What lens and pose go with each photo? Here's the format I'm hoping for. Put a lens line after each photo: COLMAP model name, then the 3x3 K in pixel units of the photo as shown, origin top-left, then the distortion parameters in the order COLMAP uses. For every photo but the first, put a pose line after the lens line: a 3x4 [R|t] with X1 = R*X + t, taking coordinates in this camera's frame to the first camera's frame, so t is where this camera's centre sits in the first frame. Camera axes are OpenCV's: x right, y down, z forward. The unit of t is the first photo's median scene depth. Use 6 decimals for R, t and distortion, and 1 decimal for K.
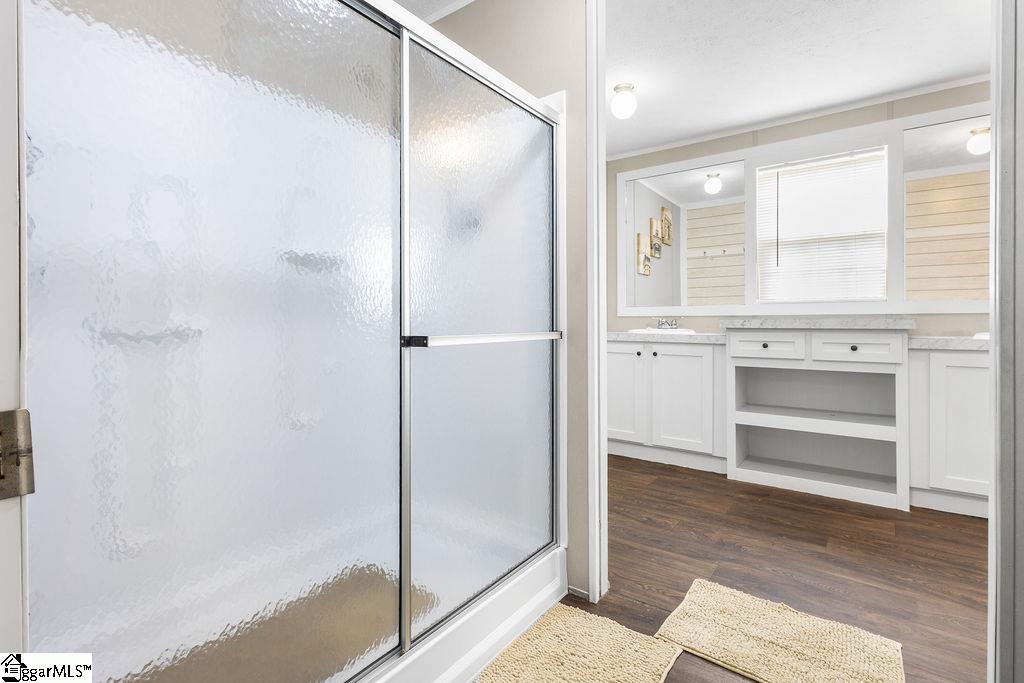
lens RADIAL K [[487.4, 0, 511.9], [0, 487.4, 325.6], [0, 0, 1]] dist [0.005717, -0.001045]
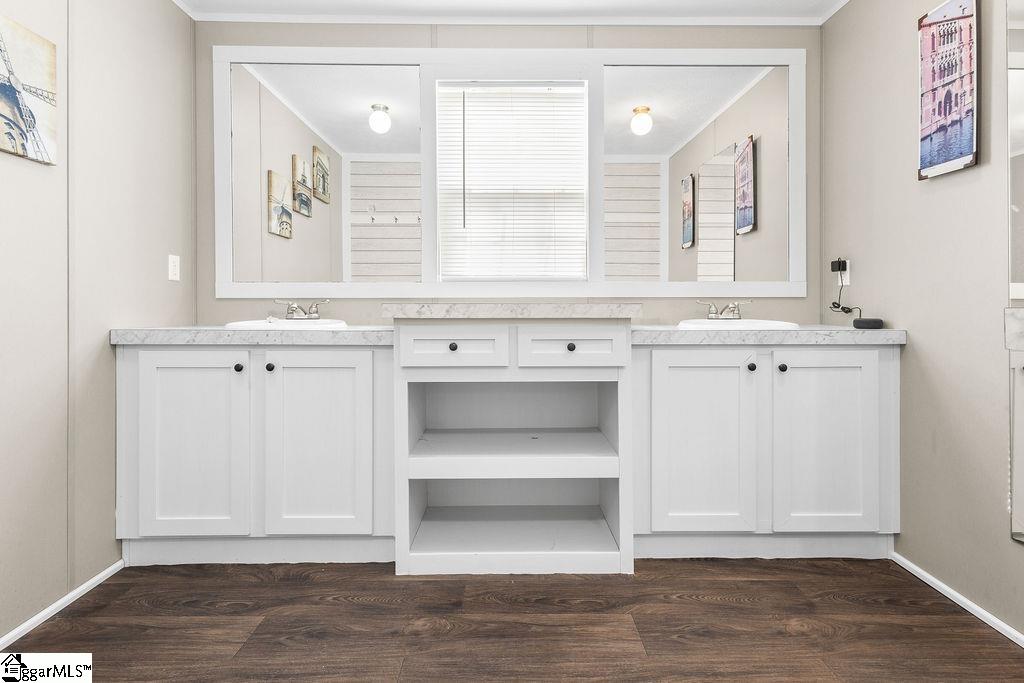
lens RADIAL K [[487.4, 0, 506.9], [0, 487.4, 305.8], [0, 0, 1]] dist [0.005717, -0.001045]
pose [[0.811683, 0.001562, 0.584096, 0.205271], [0.004831, 0.999944, -0.009388, -0.003720], [-0.584078, 0.010442, 0.811630, 0.439469]]
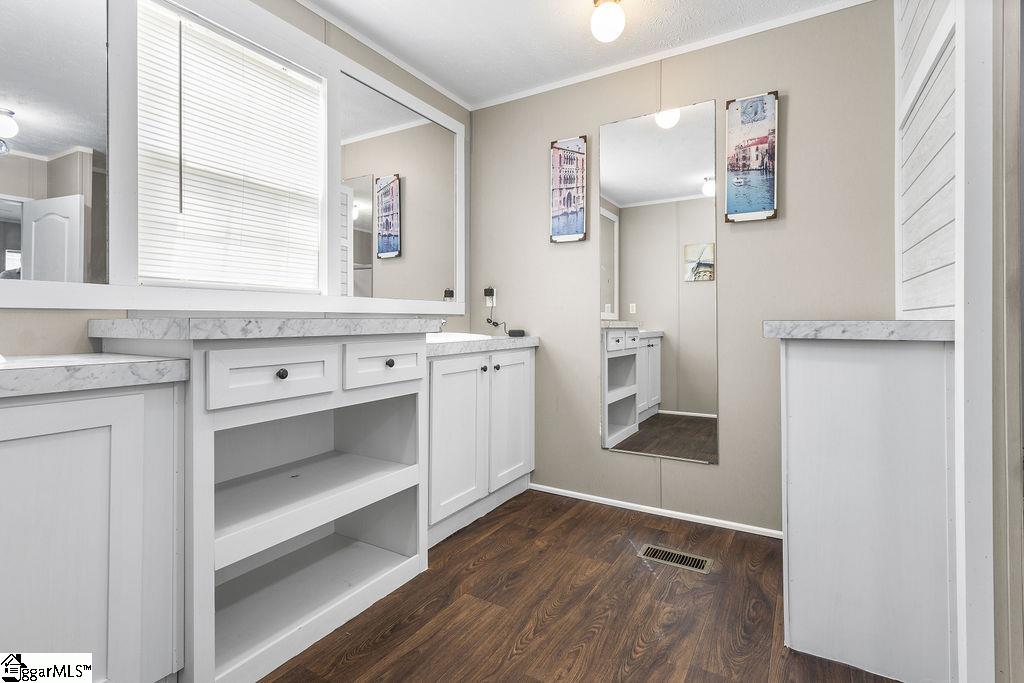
lens RADIAL K [[487.4, 0, 519.6], [0, 487.4, 318.8], [0, 0, 1]] dist [0.005717, -0.001045]
pose [[-0.081472, 0.006740, 0.996653, 0.024814], [0.013016, 0.999899, -0.005698, -0.006511], [-0.996591, 0.012508, -0.081551, 0.762099]]
